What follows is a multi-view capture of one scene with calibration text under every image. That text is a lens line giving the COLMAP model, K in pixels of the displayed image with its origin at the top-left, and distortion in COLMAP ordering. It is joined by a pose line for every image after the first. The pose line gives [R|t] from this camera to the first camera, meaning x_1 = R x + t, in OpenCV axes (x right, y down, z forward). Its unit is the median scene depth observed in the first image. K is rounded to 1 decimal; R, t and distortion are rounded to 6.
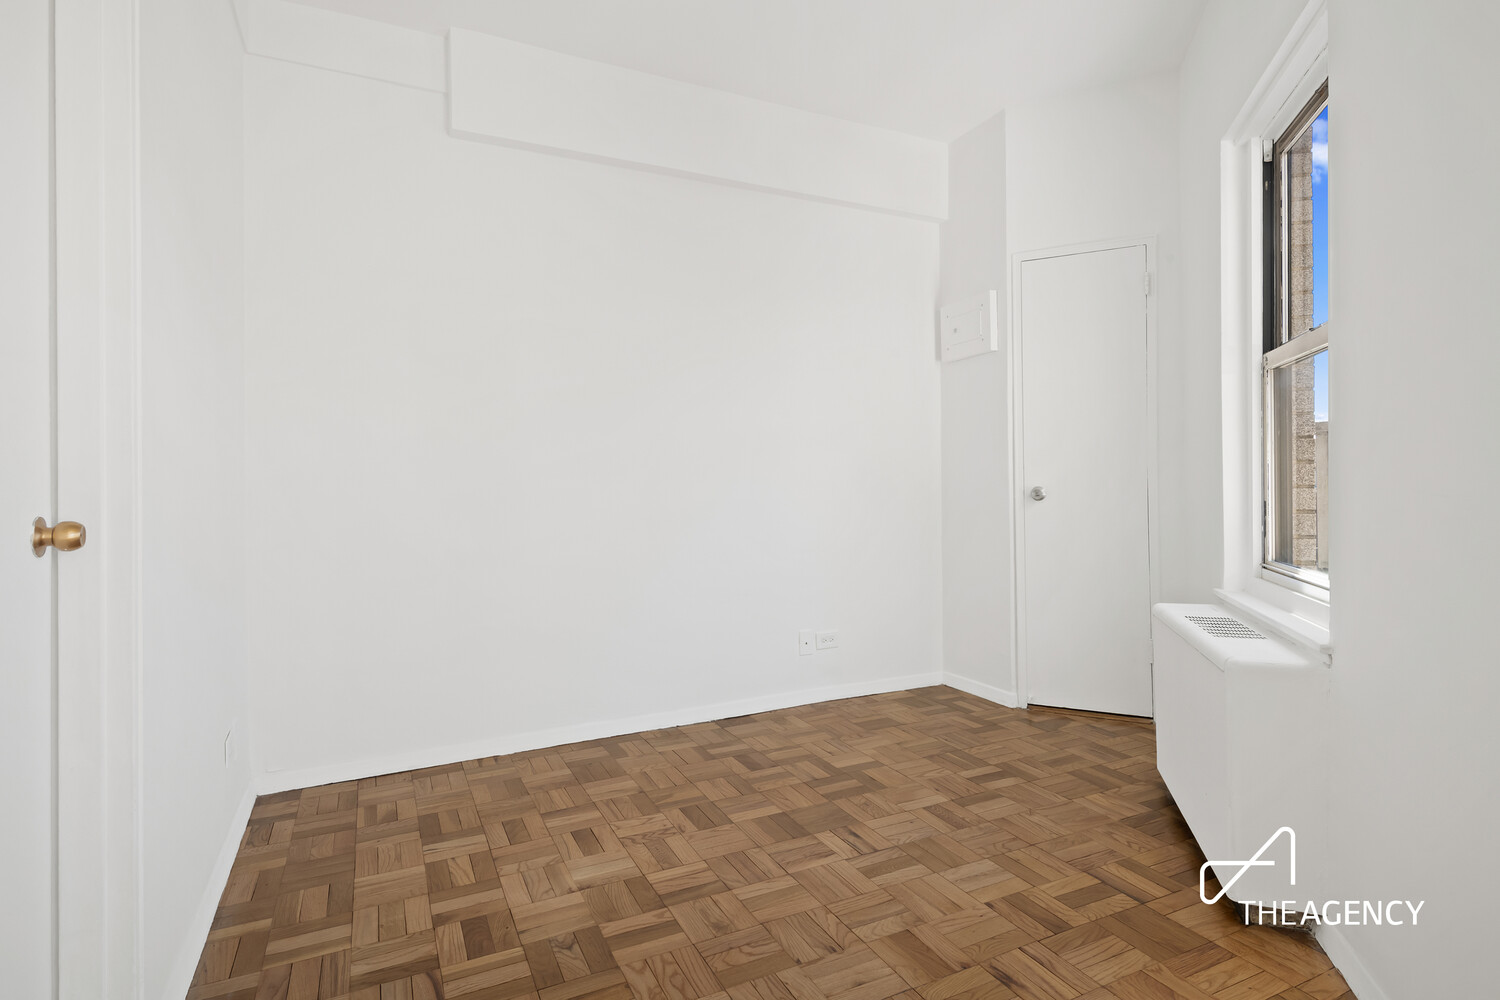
lens RADIAL K [[776.4, 0, 750.0], [0, 776.4, 500.0], [0, 0, 1]] dist [0.001122, 0.000053]
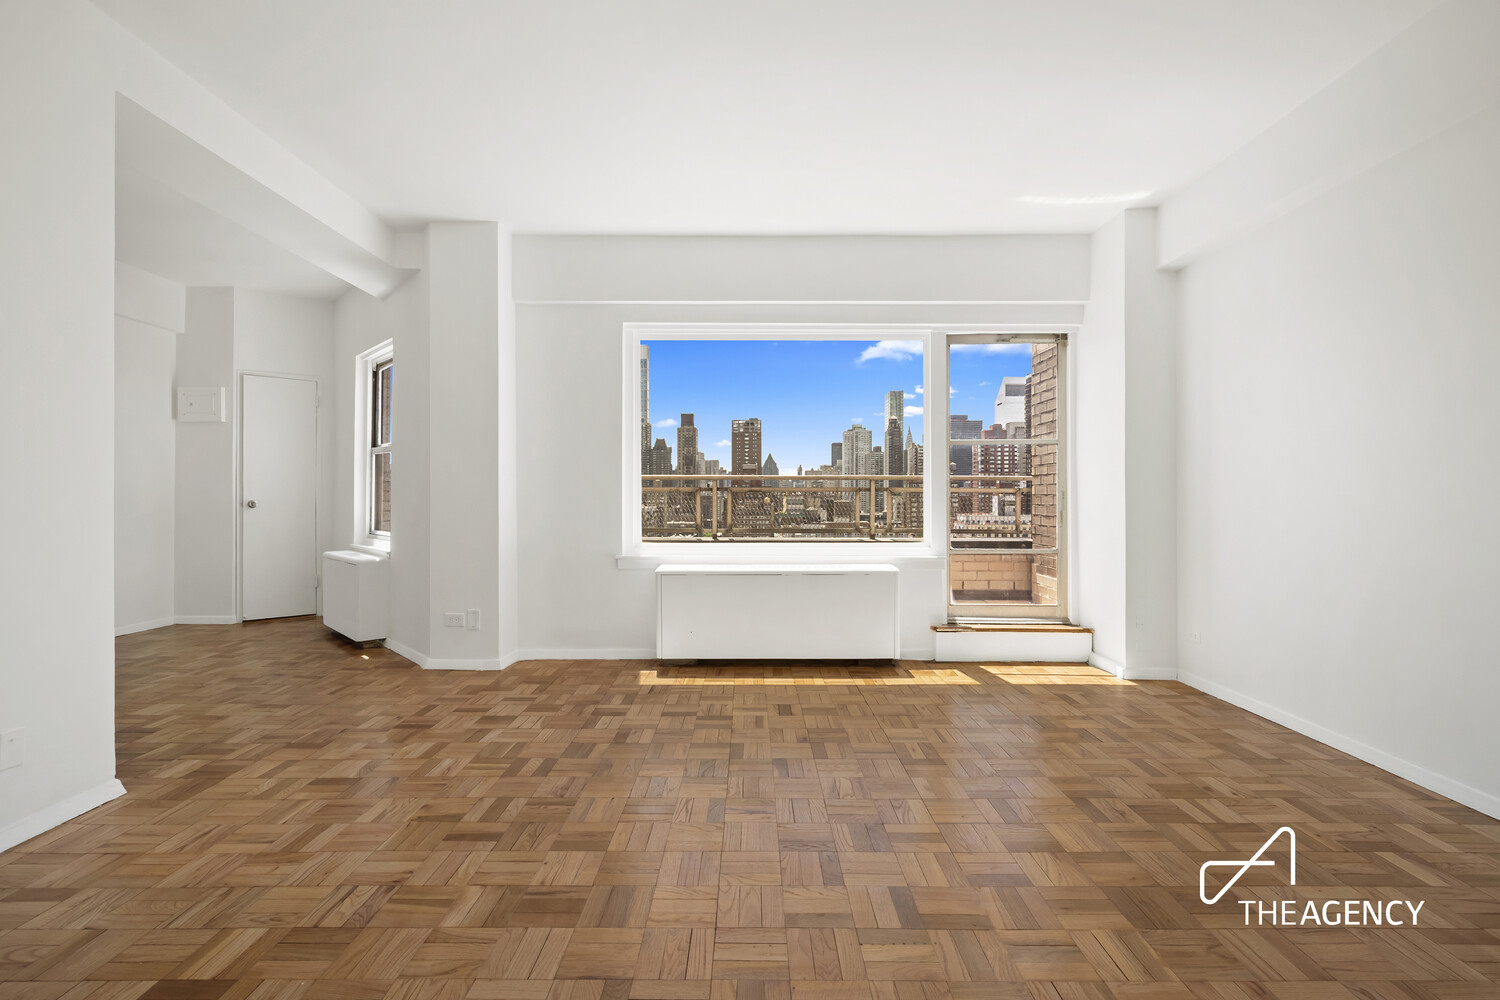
lens RADIAL K [[650.5, 0, 751.5], [0, 650.5, 489.0], [0, 0, 1]] dist [0.001489, -0.001372]
pose [[0.445835, 0.030938, 0.894581, -0.643398], [0.006822, 0.999256, -0.037958, 0.031017], [-0.895089, 0.023026, 0.445292, -0.994538]]
